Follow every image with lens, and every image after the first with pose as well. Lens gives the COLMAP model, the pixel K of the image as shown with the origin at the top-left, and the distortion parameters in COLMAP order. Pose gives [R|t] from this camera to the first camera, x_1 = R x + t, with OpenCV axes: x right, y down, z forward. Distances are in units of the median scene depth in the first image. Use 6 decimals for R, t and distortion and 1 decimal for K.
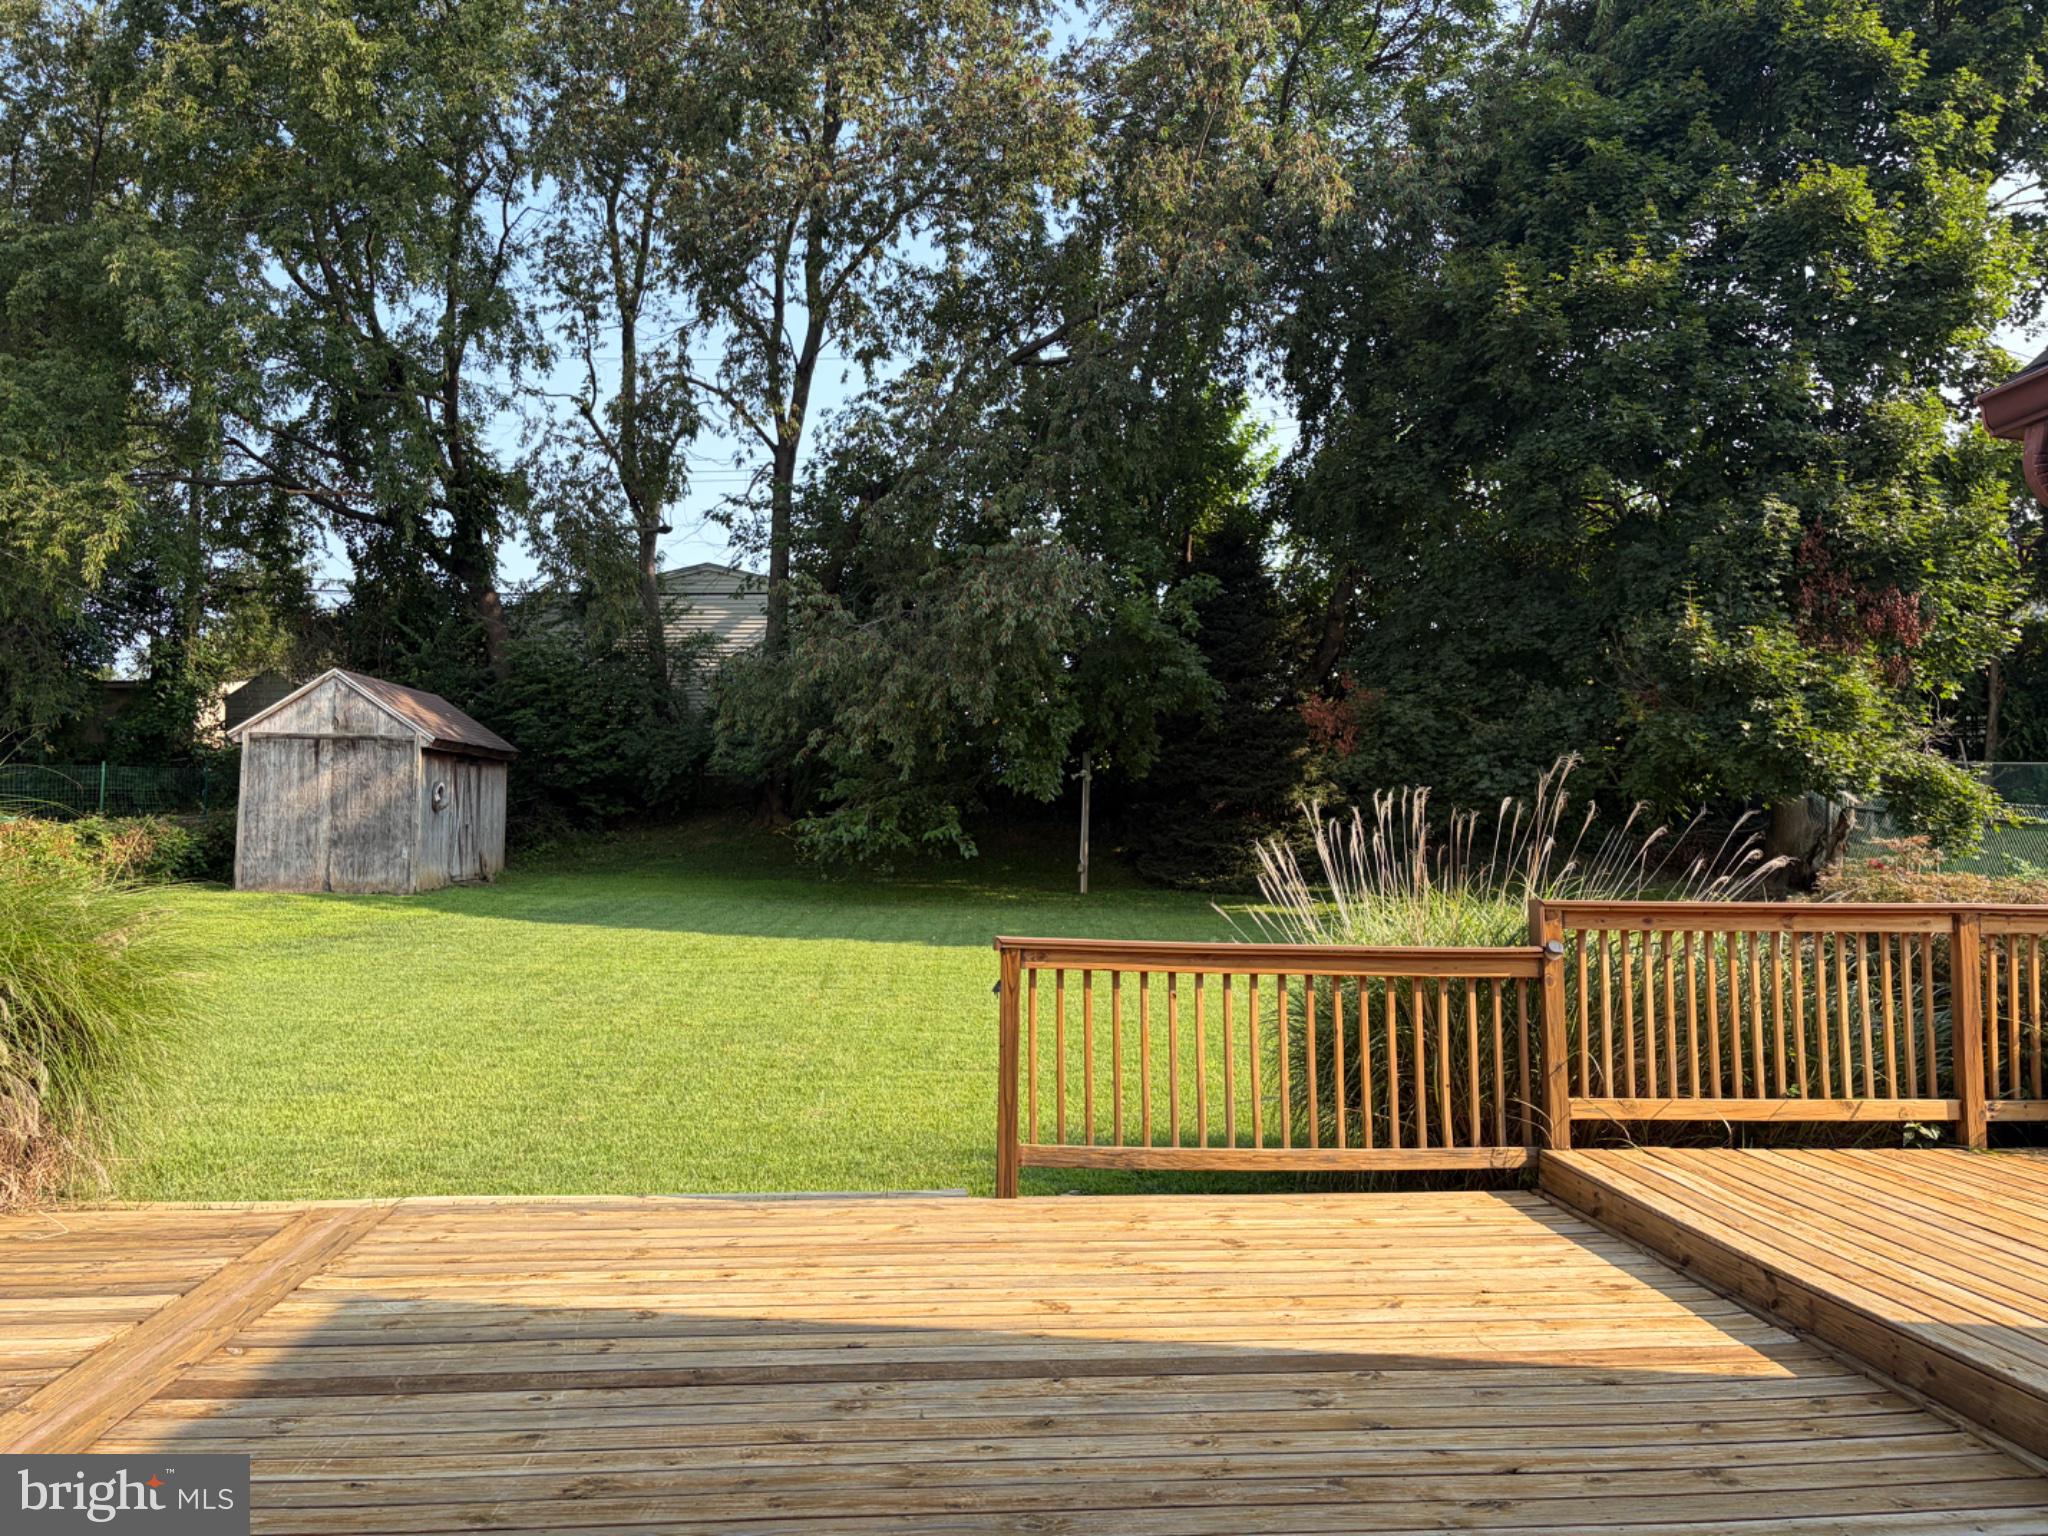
lens RADIAL K [[1510.6, 0, 1024.0], [0, 1510.6, 768.0], [0, 0, 1]] dist [0.064548, -0.000314]
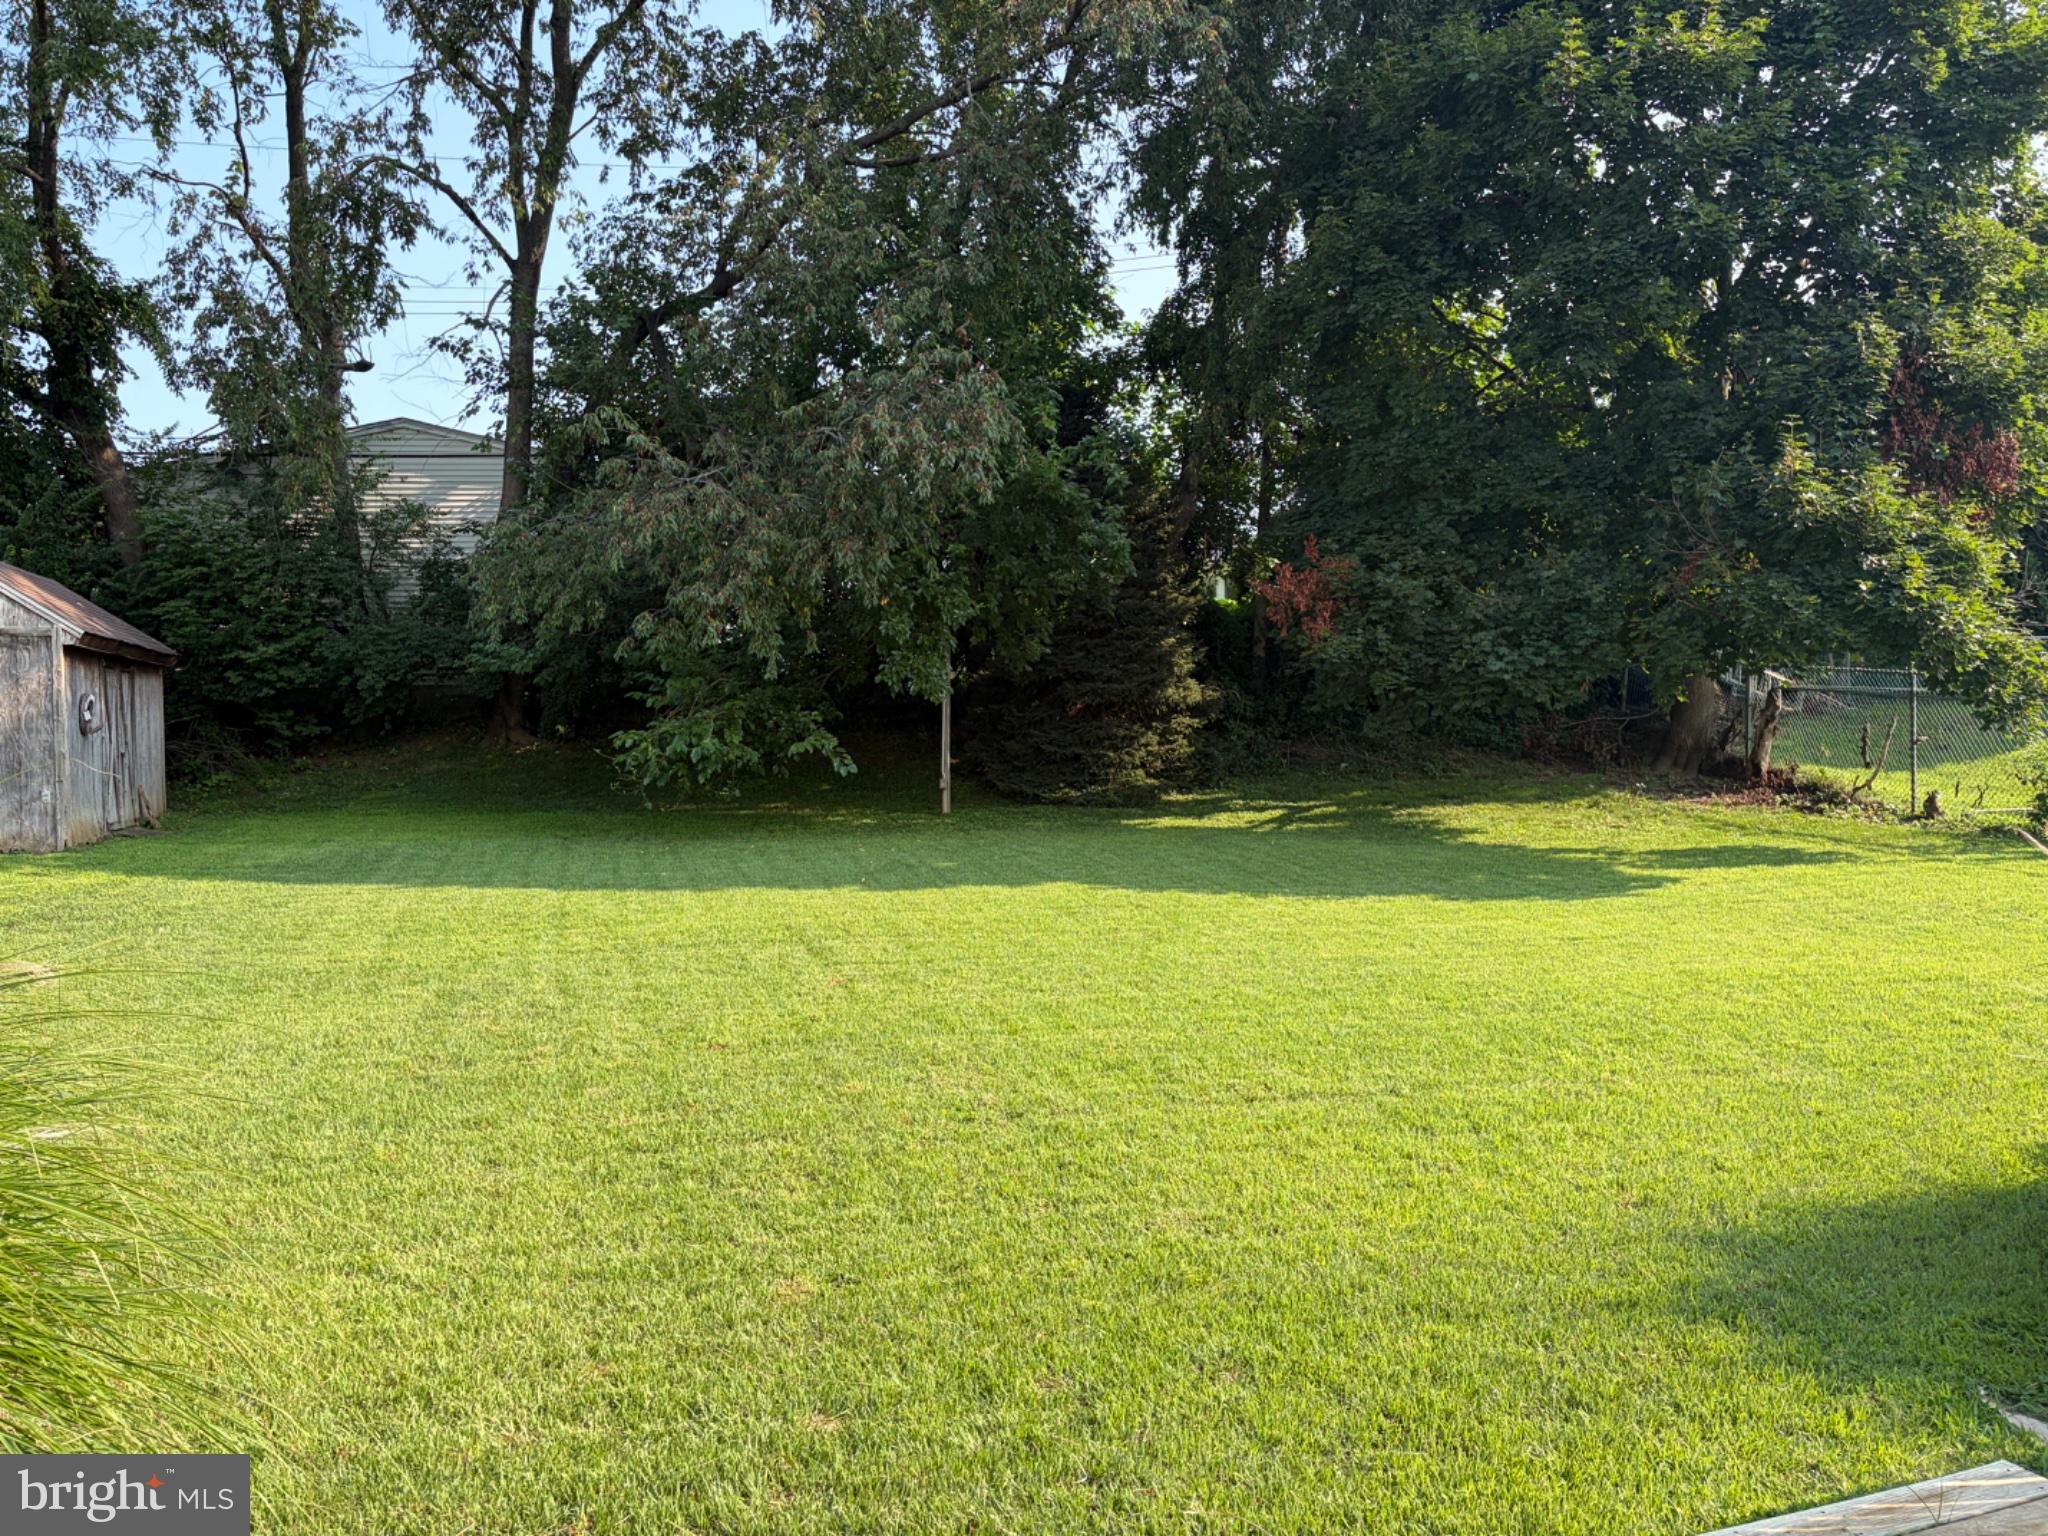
lens RADIAL K [[1535.2, 0, 1024.0], [0, 1535.2, 768.0], [0, 0, 1]] dist [0.061335, -0.045756]
pose [[0.972287, -0.032930, 0.231458, -0.104998], [0.019600, 0.998026, 0.059657, 0.007241], [-0.232965, -0.053468, 0.971014, 0.150503]]
